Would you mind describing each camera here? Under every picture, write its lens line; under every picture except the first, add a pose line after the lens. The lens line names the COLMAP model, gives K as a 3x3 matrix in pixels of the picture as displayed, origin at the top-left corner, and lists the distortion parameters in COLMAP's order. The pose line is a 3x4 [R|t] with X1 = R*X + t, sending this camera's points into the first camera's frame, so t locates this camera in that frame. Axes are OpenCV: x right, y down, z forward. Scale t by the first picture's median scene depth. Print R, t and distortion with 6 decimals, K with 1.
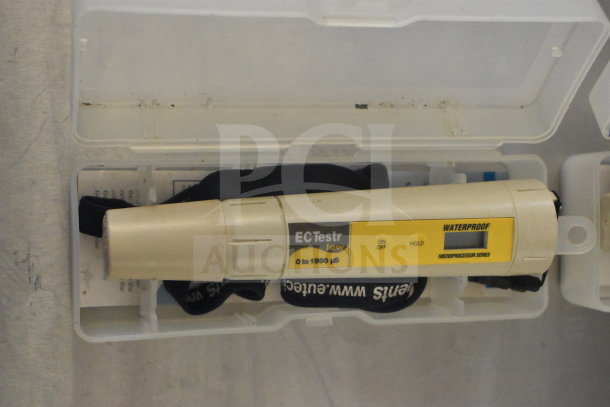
lens RADIAL K [[1049.2, 0, 305.8], [0, 1049.2, 202.9], [0, 0, 1]] dist [0.023358, 0.000000]
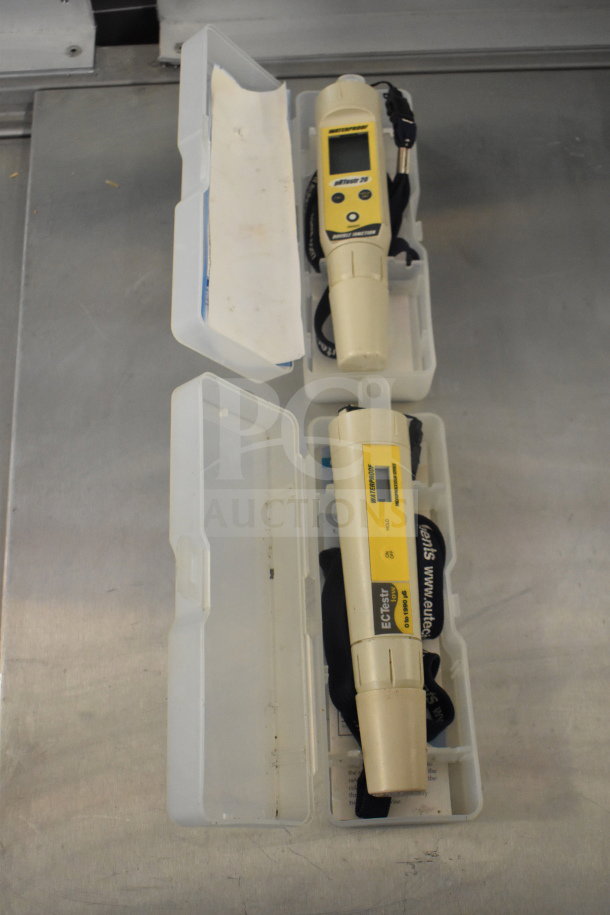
lens RADIAL K [[989.1, 0, 310.7], [0, 989.1, 450.5], [0, 0, 1]] dist [-0.060676, 0.000000]
pose [[-0.023191, -0.987579, 0.155405, 0.016316], [0.999539, -0.025952, -0.015761, -0.027397], [0.019598, 0.154968, 0.987725, -0.121481]]
